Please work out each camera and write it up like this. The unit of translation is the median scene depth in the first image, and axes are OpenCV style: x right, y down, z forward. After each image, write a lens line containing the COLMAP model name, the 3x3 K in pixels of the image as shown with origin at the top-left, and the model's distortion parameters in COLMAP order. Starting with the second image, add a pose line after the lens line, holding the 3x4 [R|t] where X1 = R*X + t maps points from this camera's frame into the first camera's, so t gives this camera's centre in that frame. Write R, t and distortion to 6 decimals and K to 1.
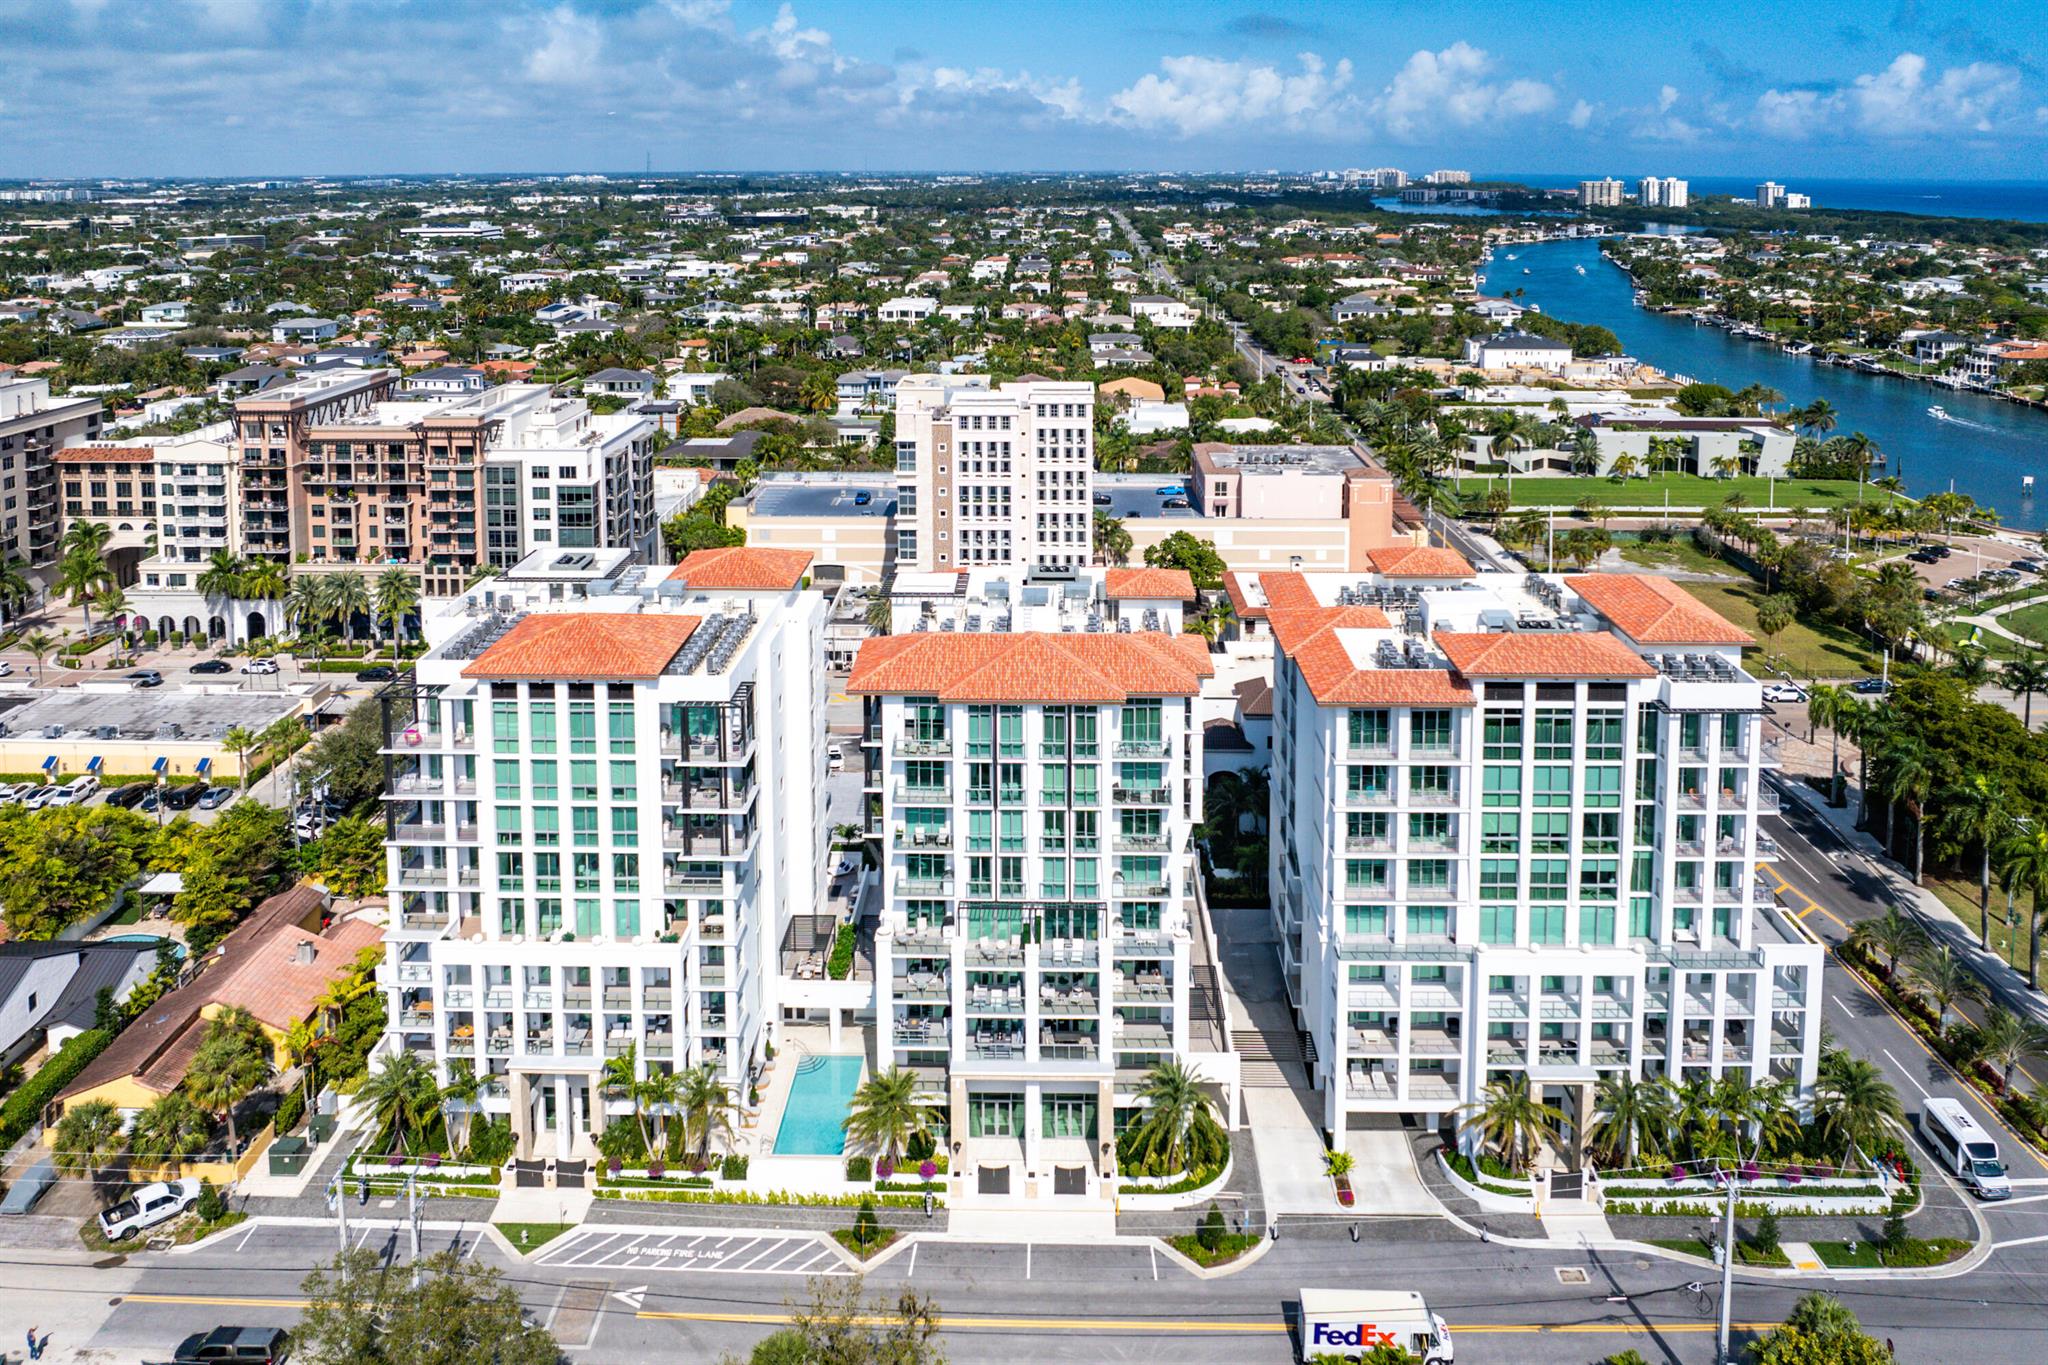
lens RADIAL K [[1500.9, 0, 996.1], [0, 1500.9, 313.9], [0, 0, 1]] dist [-0.029743, 0.004148]
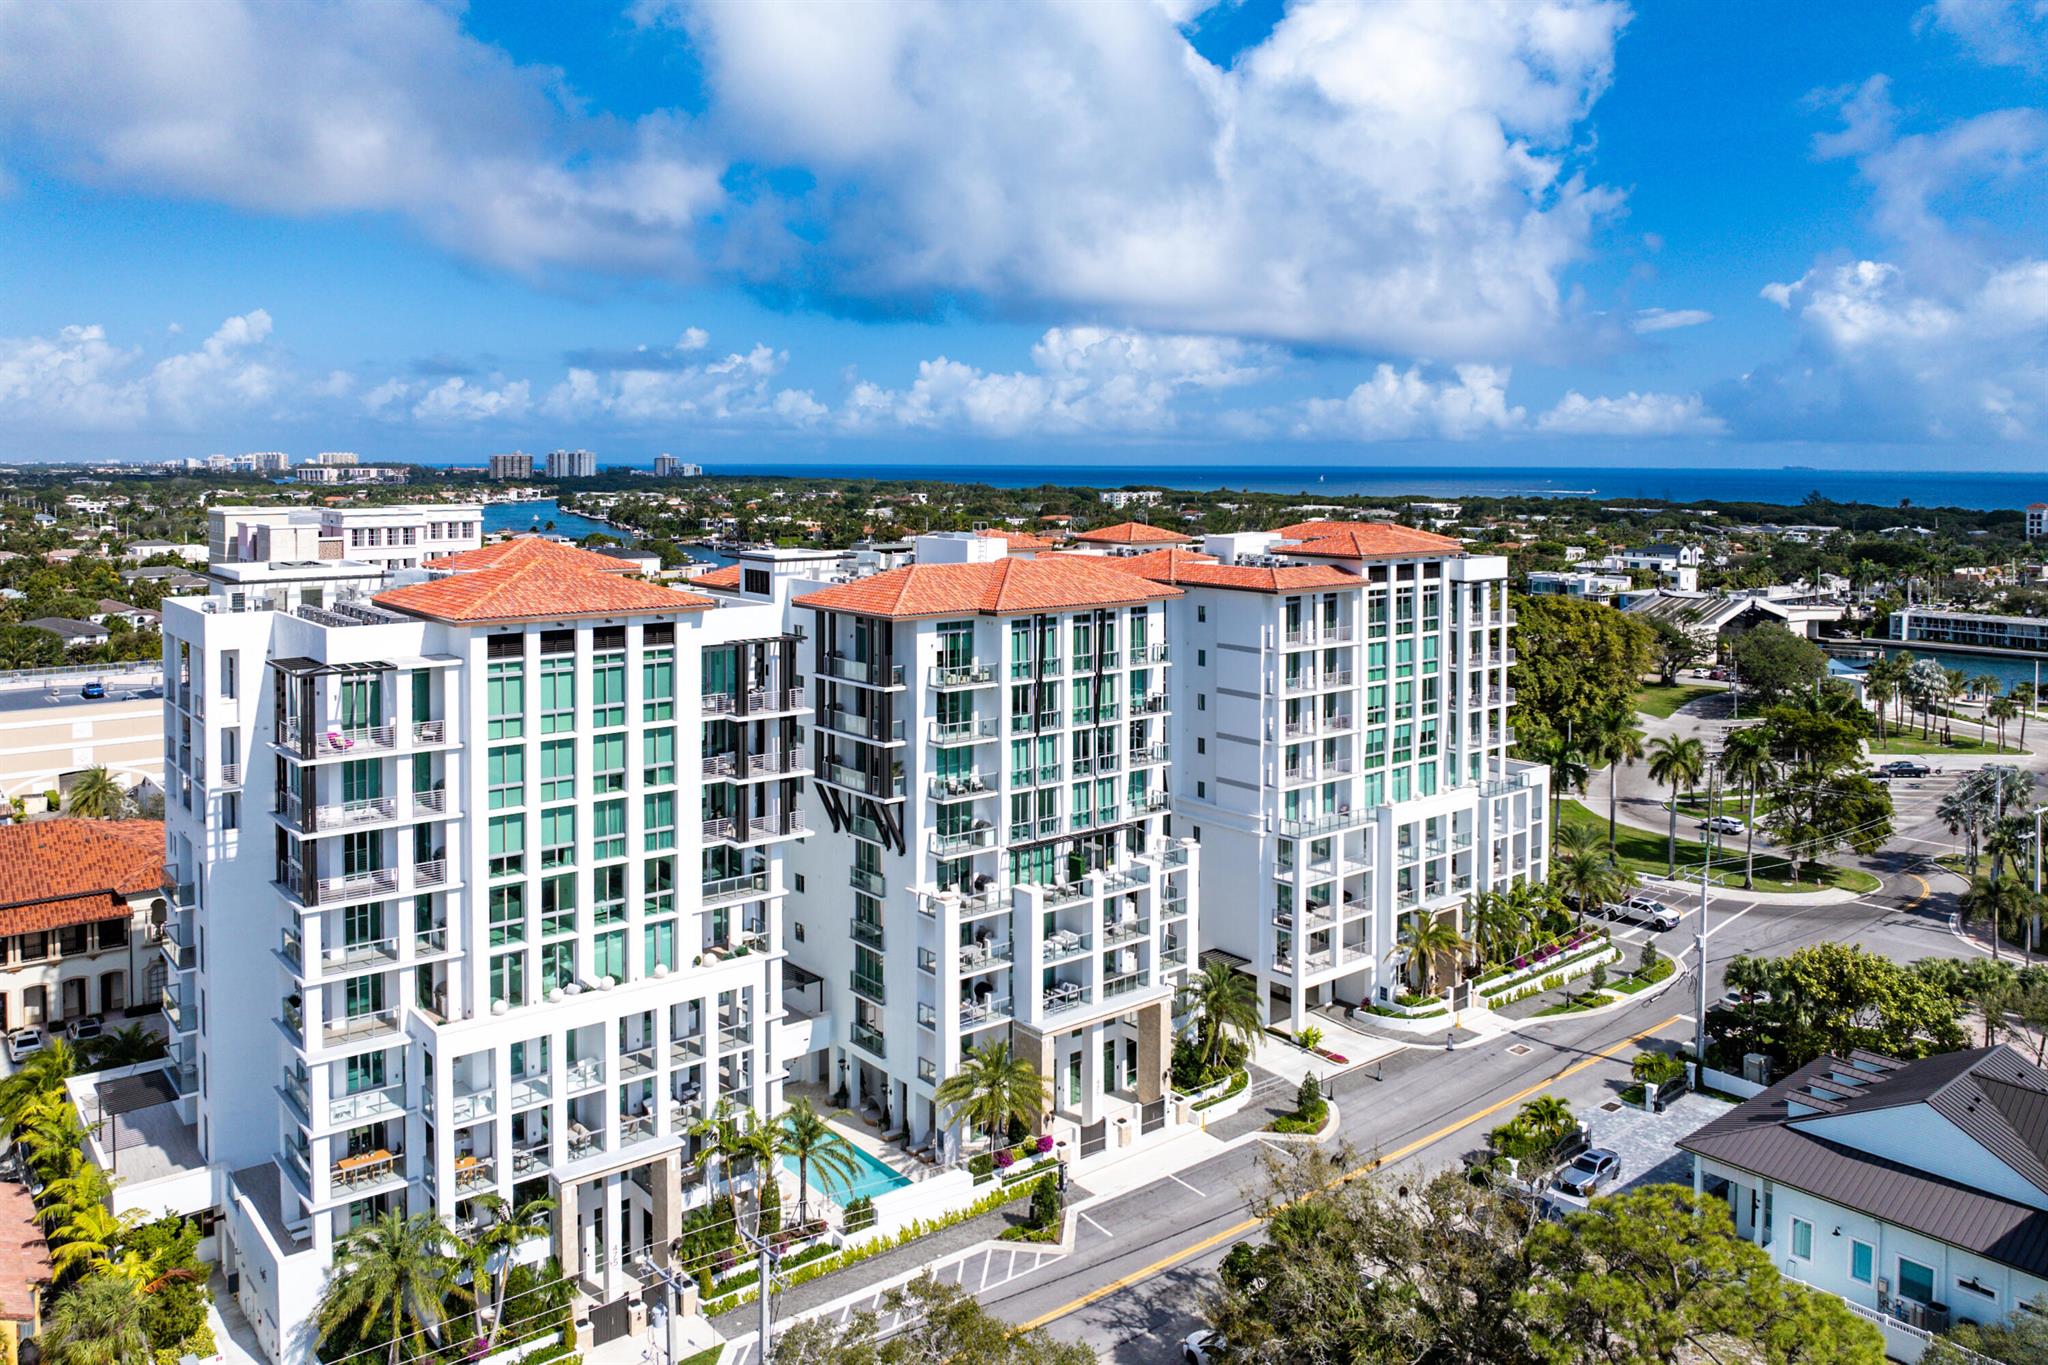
lens RADIAL K [[1540.3, 0, 925.1], [0, 1540.3, 526.6], [0, 0, 1]] dist [-0.037988, 0.001518]
pose [[0.765942, -0.017120, 0.642682, -0.647786], [0.056437, 0.997577, -0.040688, 0.238876], [-0.640428, 0.067435, 0.765052, 0.322846]]
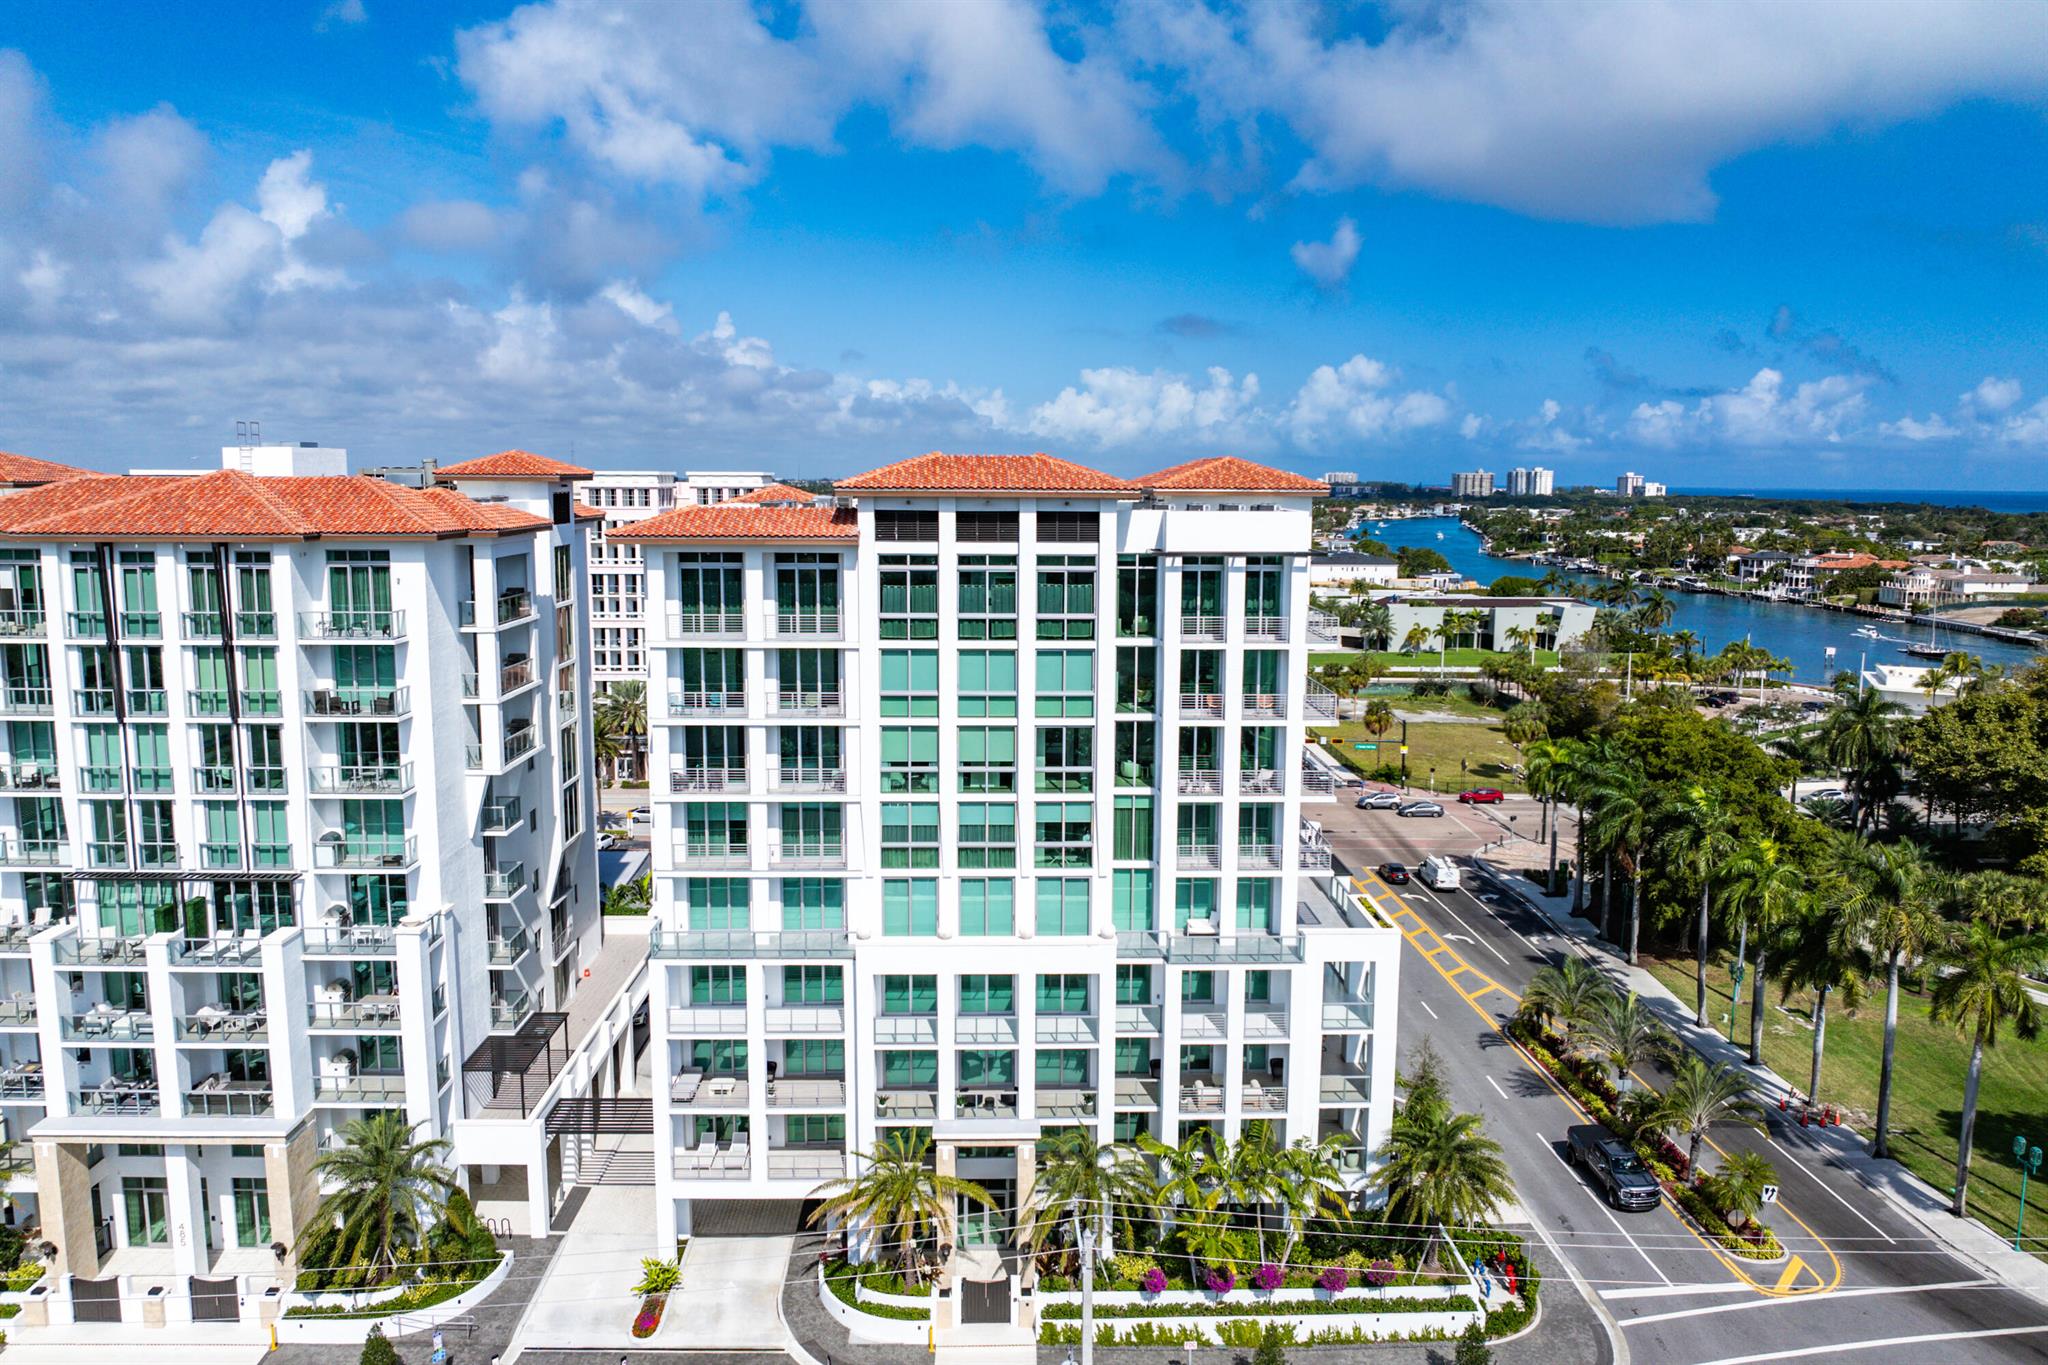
lens RADIAL K [[1429.5, 0, 1017.6], [0, 1429.5, 666.4], [0, 0, 1]] dist [-0.040463, -0.003844]
pose [[0.997780, 0.011750, 0.065551, 0.338978], [-0.013652, 0.999497, 0.028639, 0.286362], [-0.065182, -0.029470, 0.997438, 0.385927]]
